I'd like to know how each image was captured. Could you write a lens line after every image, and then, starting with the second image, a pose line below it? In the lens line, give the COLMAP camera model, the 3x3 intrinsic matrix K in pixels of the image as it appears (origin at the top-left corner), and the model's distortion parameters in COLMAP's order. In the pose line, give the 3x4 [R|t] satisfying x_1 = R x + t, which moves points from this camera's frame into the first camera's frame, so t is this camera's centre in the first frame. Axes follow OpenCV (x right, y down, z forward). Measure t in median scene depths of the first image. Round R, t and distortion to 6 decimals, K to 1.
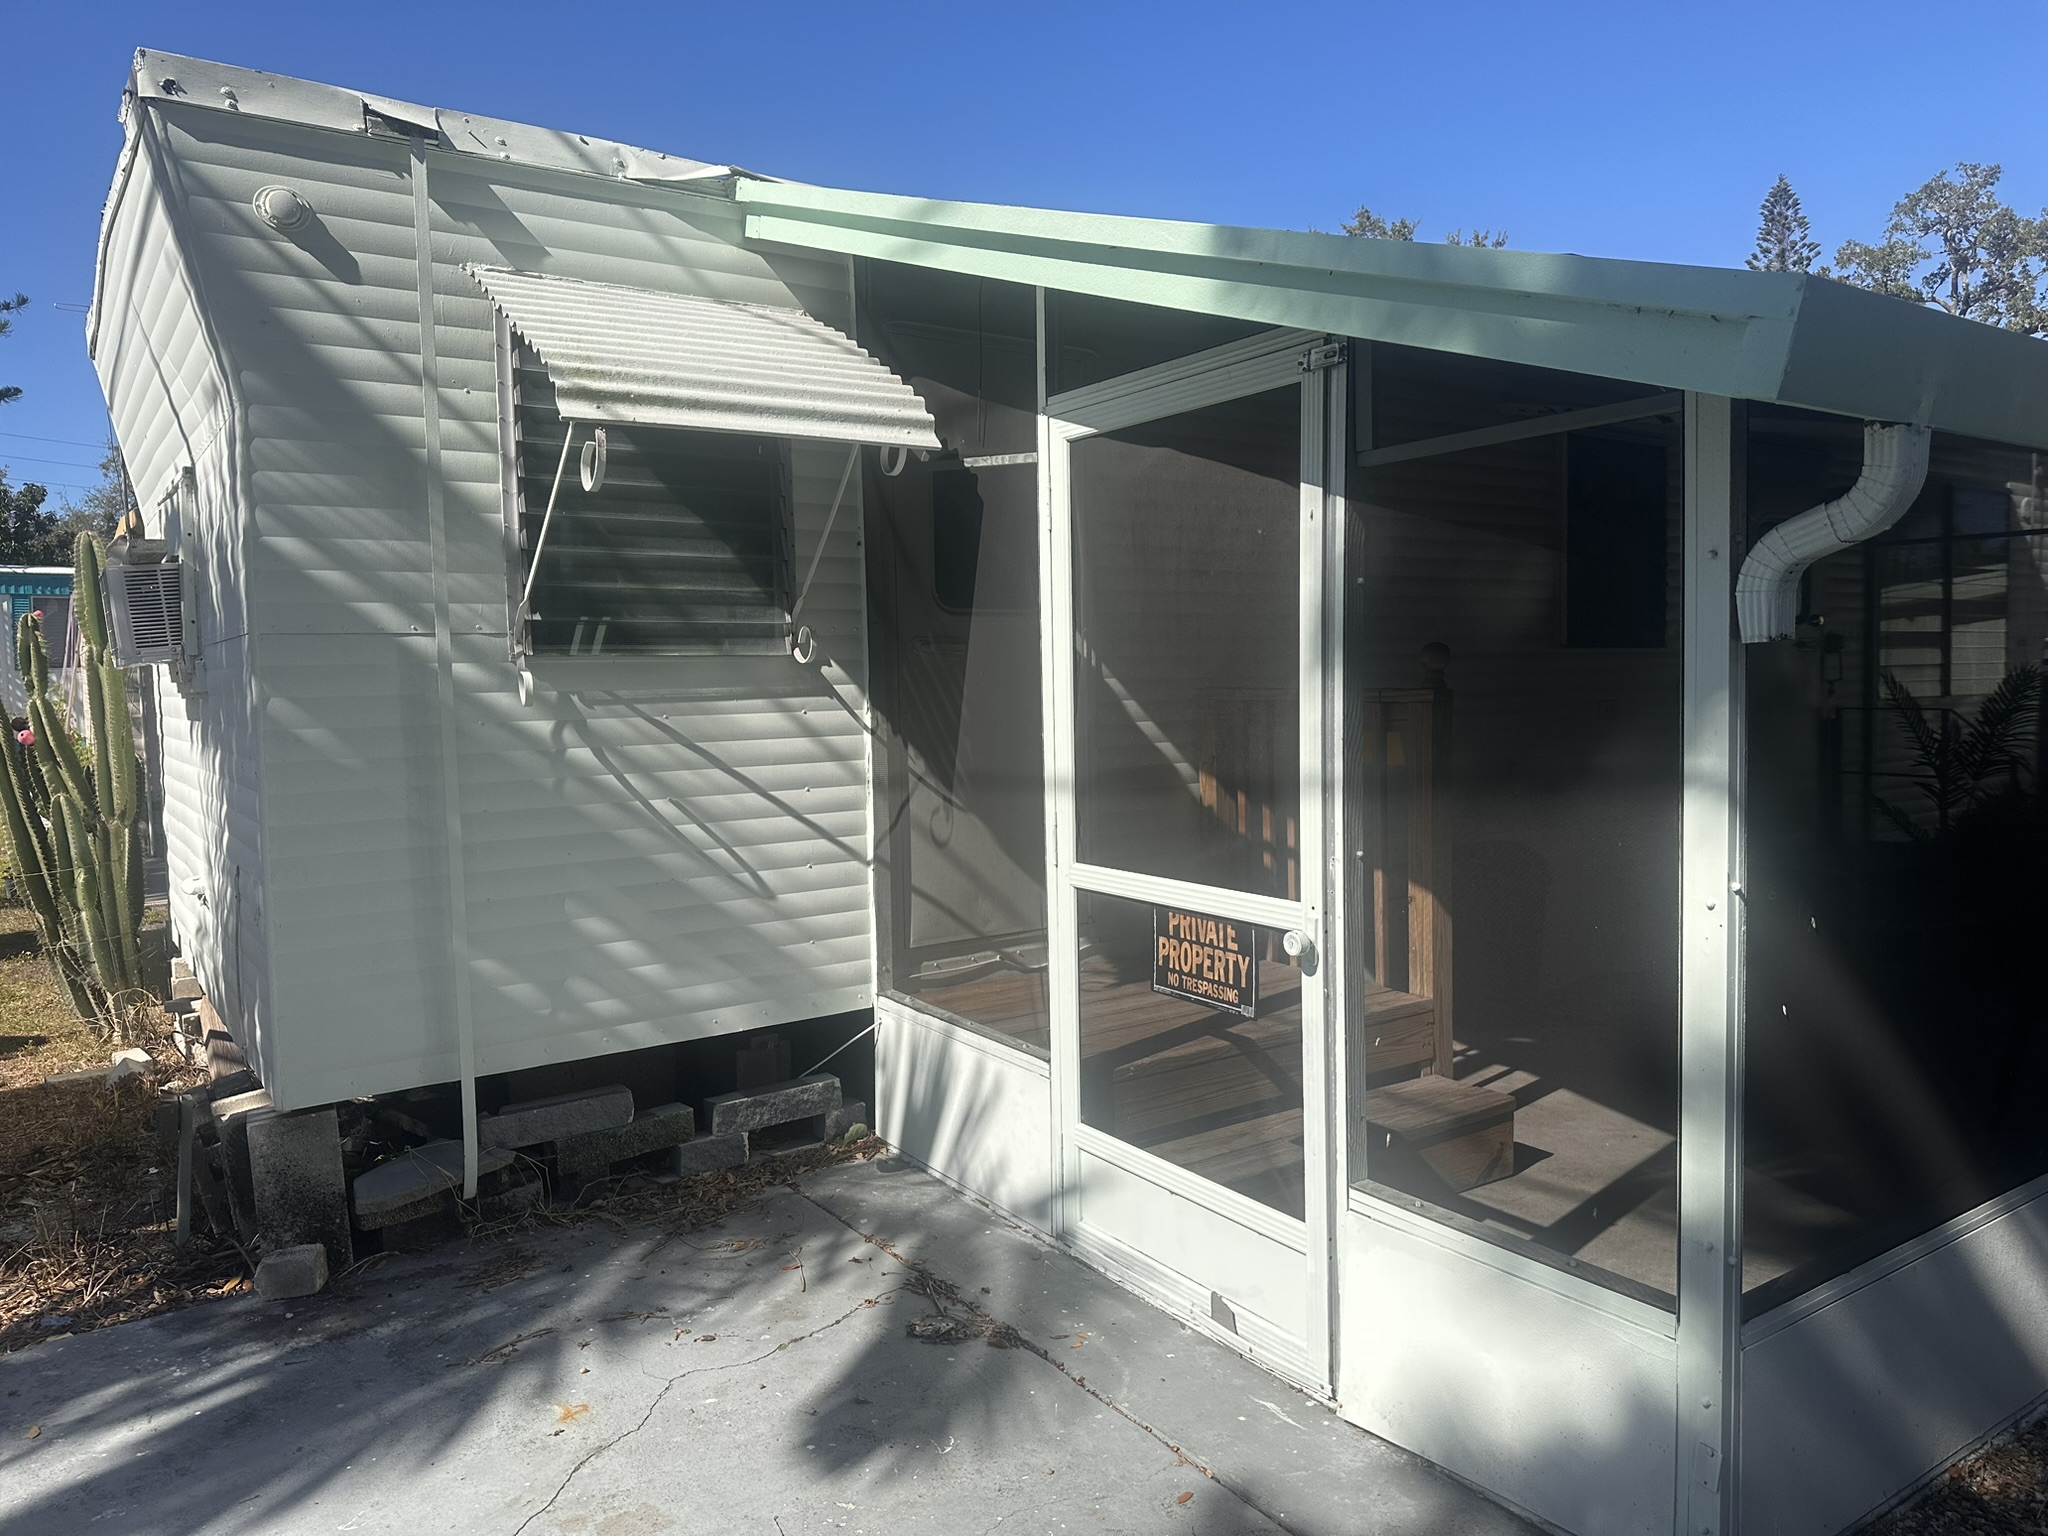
lens RADIAL K [[1417.9, 0, 1025.3], [0, 1417.9, 770.5], [0, 0, 1]] dist [0.072235, -0.067934]
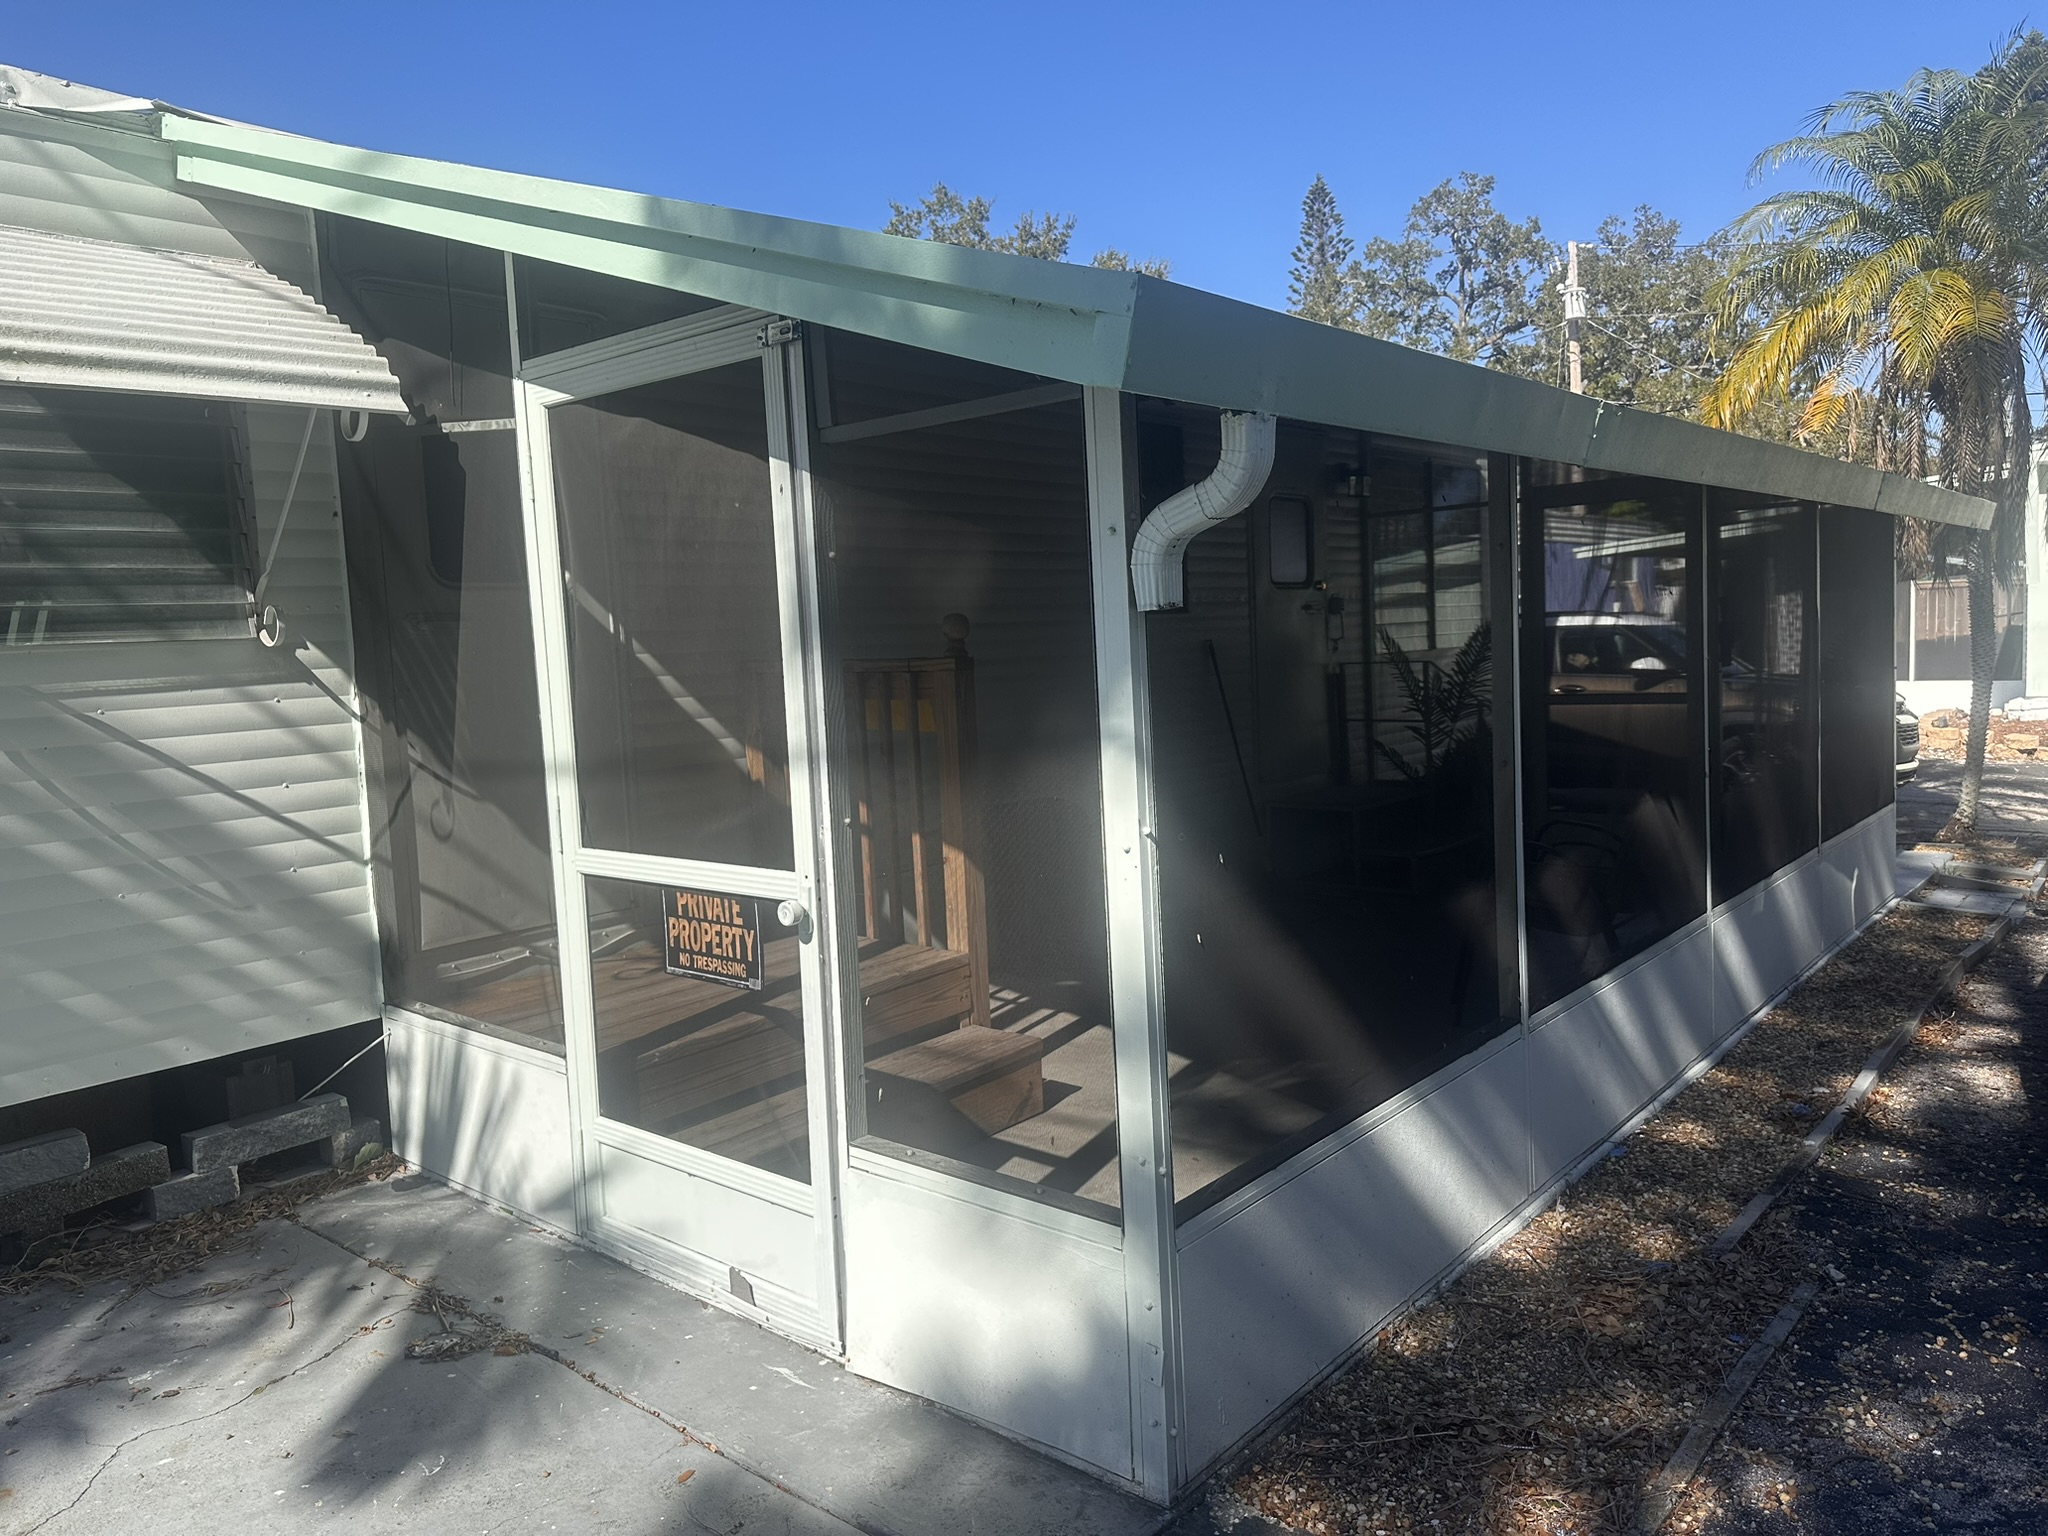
lens RADIAL K [[1441.5, 0, 1027.8], [0, 1441.5, 749.5], [0, 0, 1]] dist [0.046634, -0.046528]
pose [[0.967435, -0.044737, 0.249134, 0.083152], [0.043585, 0.998998, 0.010144, 0.002037], [-0.249339, 0.001045, 0.968416, -0.027289]]
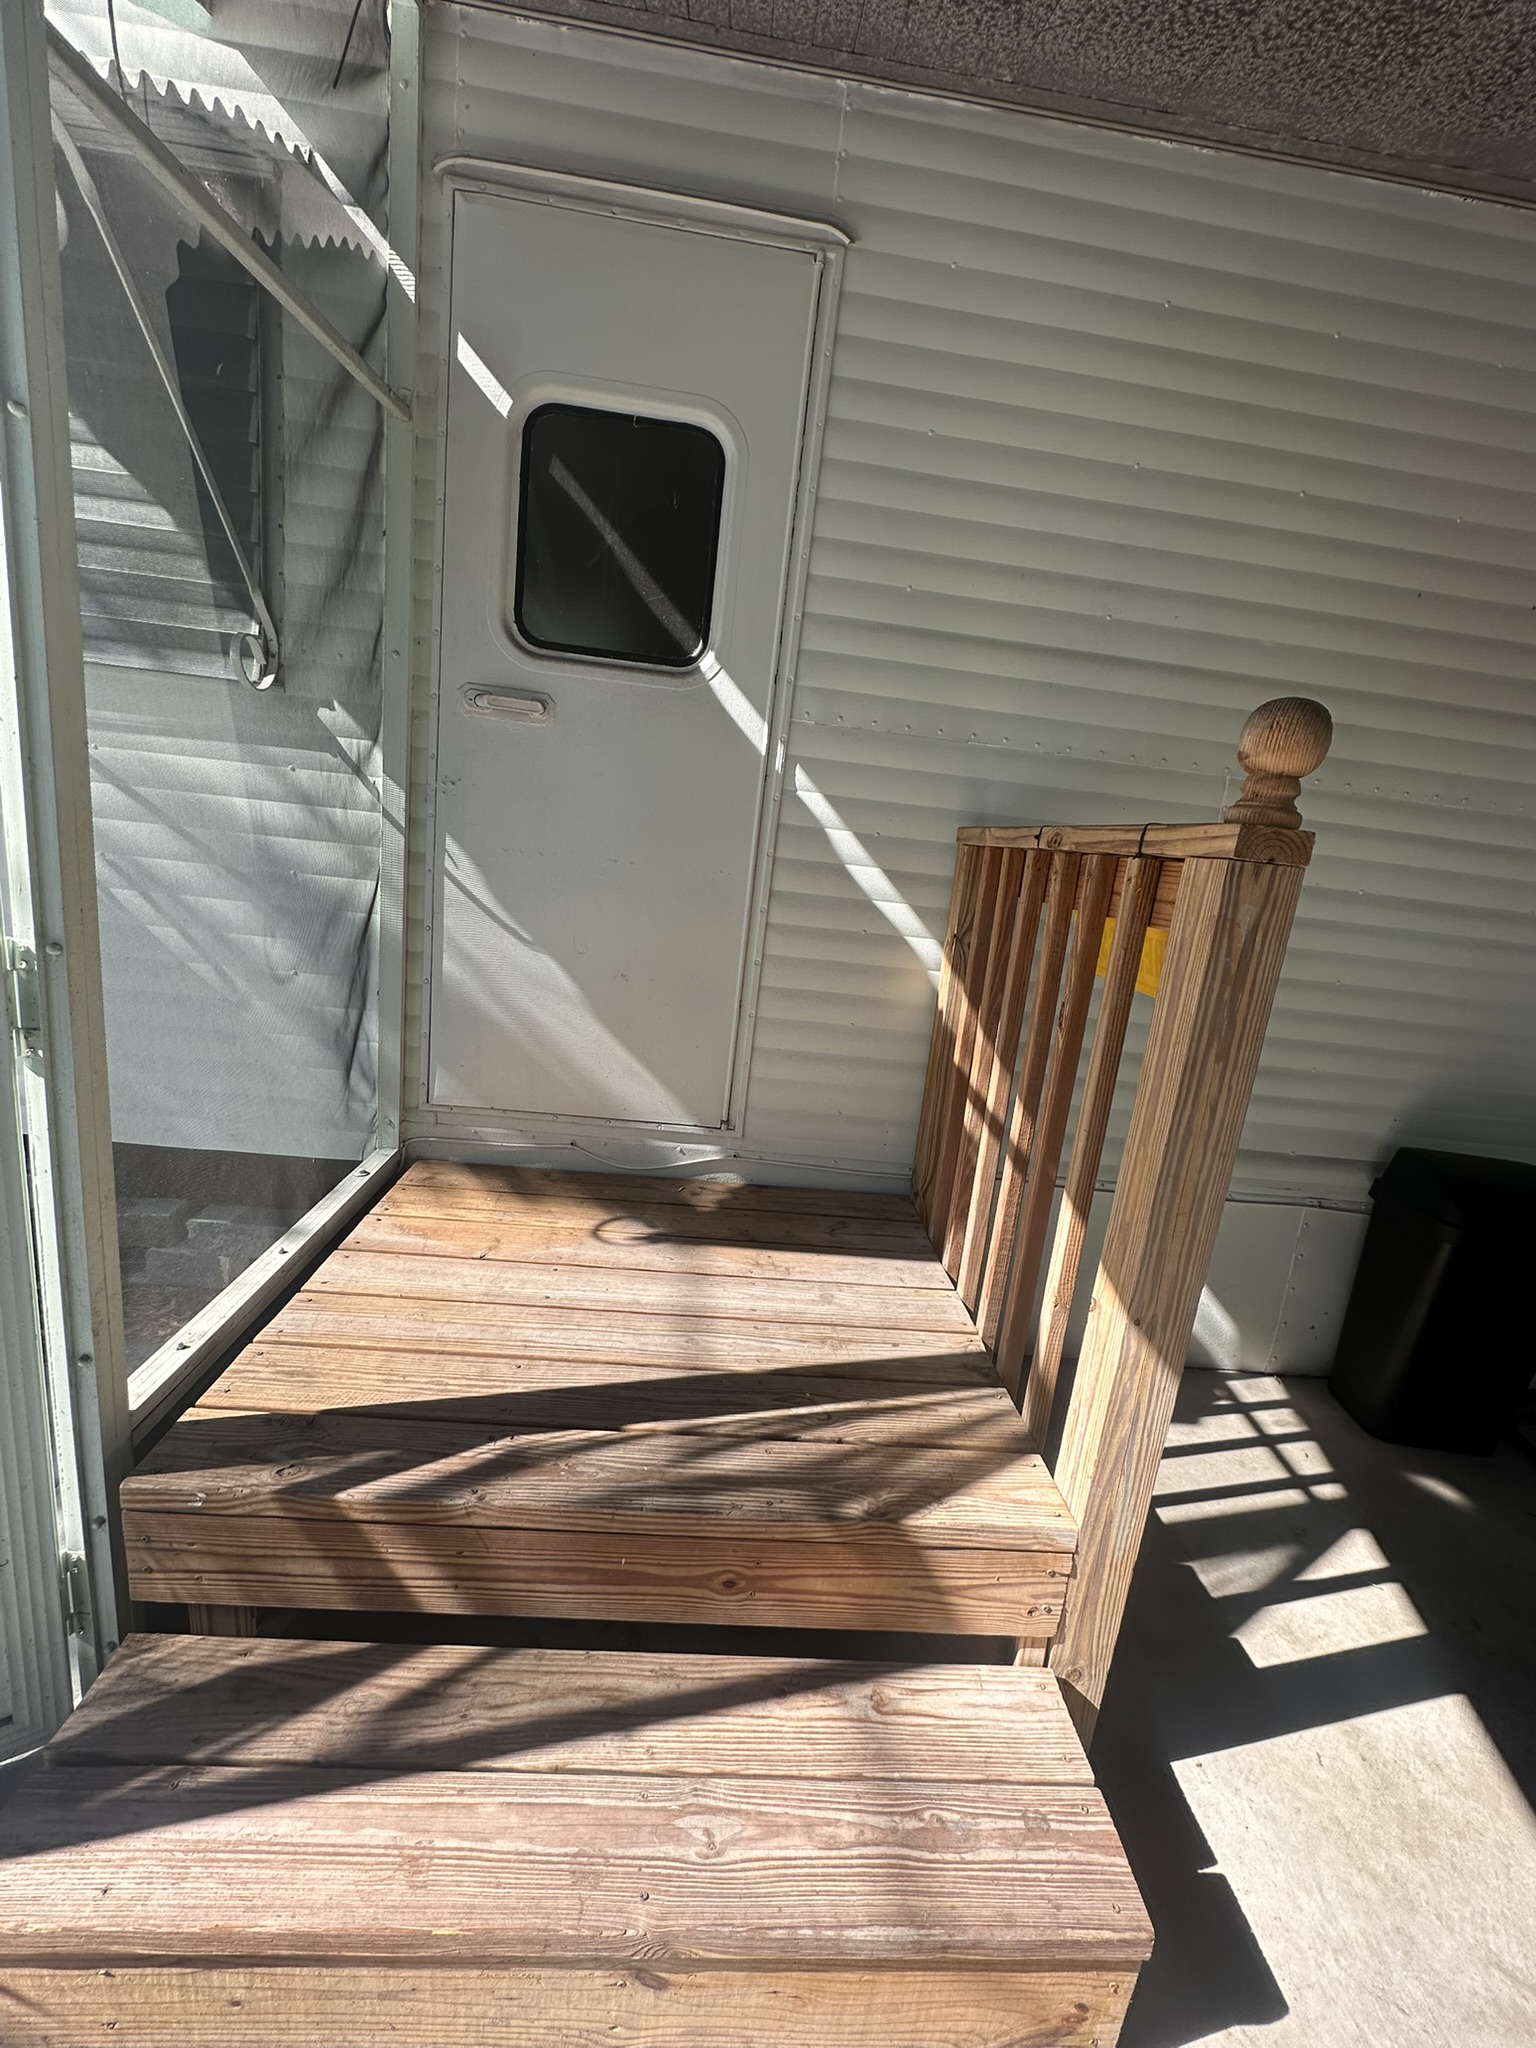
lens RADIAL K [[813.2, 0, 768.0], [0, 813.2, 1024.0], [0, 0, 1]] dist [-0.002750, 0.000659]
pose [[0.848843, 0.220228, -0.480589, 0.322640], [-0.160536, 0.973549, 0.162577, -0.021935], [0.503681, -0.060851, 0.861744, 0.823176]]
